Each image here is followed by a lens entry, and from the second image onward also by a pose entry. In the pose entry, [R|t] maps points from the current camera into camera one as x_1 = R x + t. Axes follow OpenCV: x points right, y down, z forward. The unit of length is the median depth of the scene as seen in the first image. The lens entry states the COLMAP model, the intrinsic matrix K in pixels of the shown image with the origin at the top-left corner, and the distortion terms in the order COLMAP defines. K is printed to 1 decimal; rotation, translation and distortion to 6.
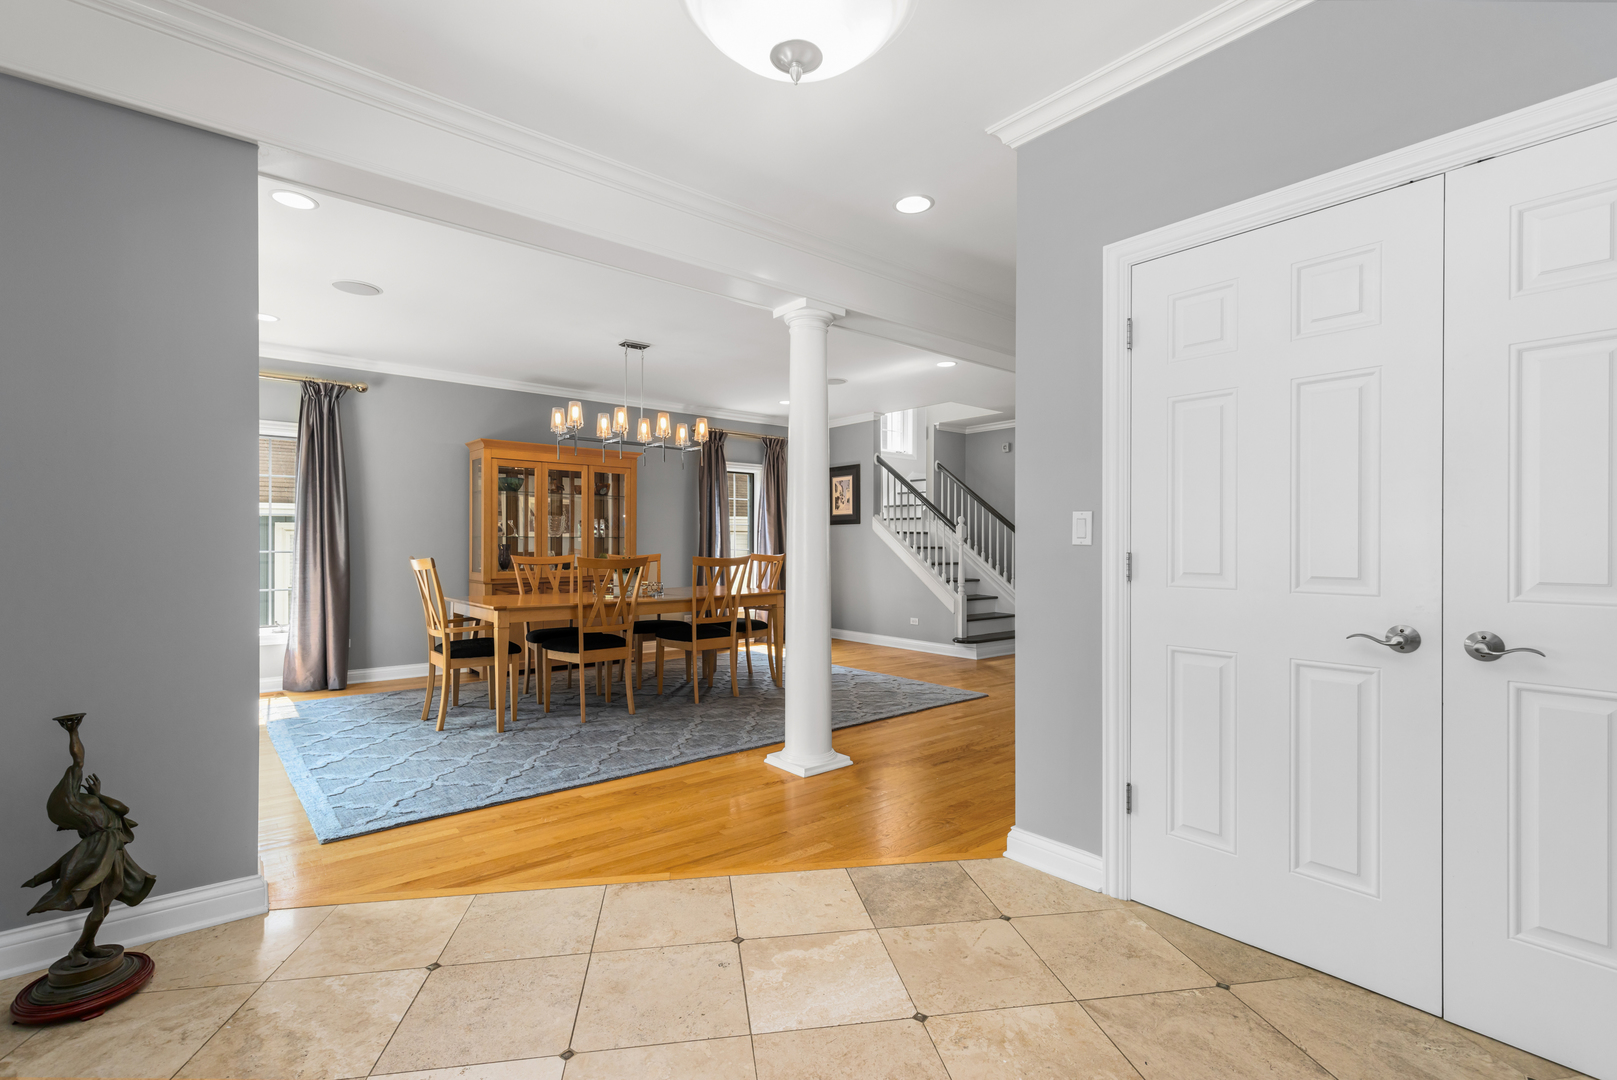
lens RADIAL K [[728.3, 0, 808.4], [0, 728.3, 544.0], [0, 0, 1]] dist [0.001624, 0.000177]
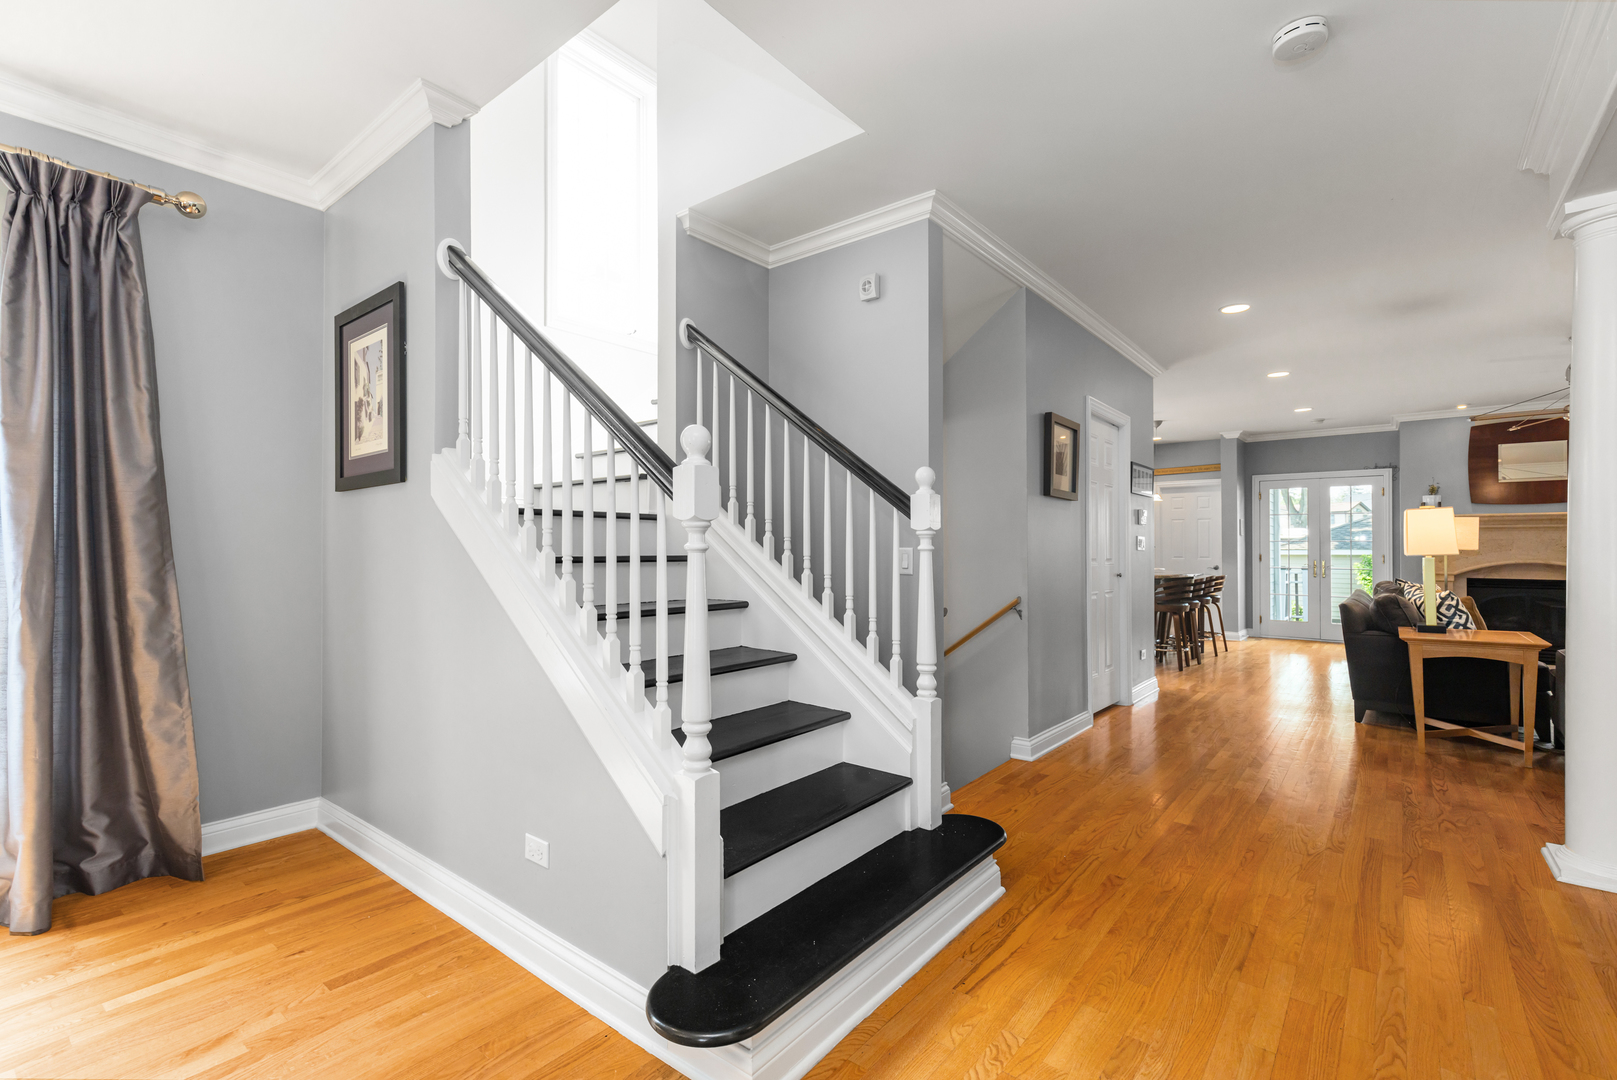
lens RADIAL K [[728.3, 0, 808.4], [0, 728.3, 544.0], [0, 0, 1]] dist [0.001624, 0.000177]
pose [[0.977665, -0.003540, 0.210139, 0.250724], [0.005142, 0.999962, -0.007074, 0.001895], [-0.210106, 0.007996, 0.977646, 0.989376]]
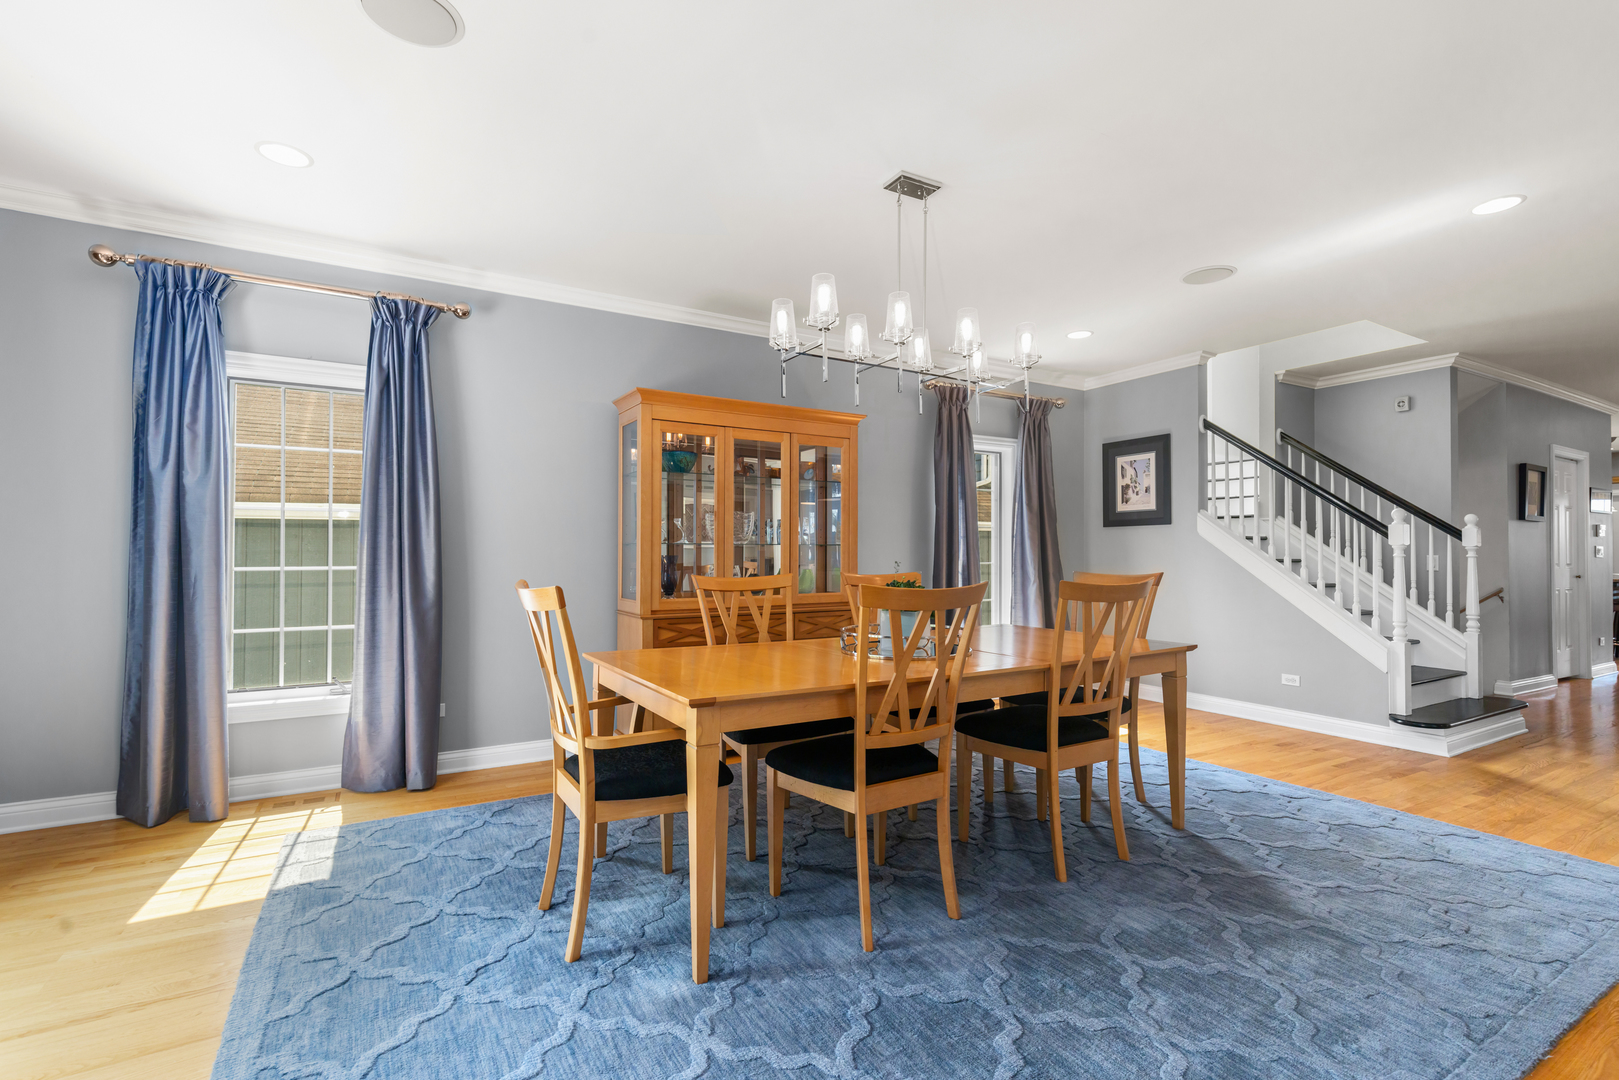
lens RADIAL K [[729.2, 0, 809.4], [0, 729.2, 544.0], [0, 0, 1]] dist [0.001624, 0.000177]
pose [[0.987260, -0.002721, -0.159091, -0.218281], [0.000613, 0.999911, -0.013300, -0.001317], [0.159113, 0.013033, 0.987174, 0.434152]]
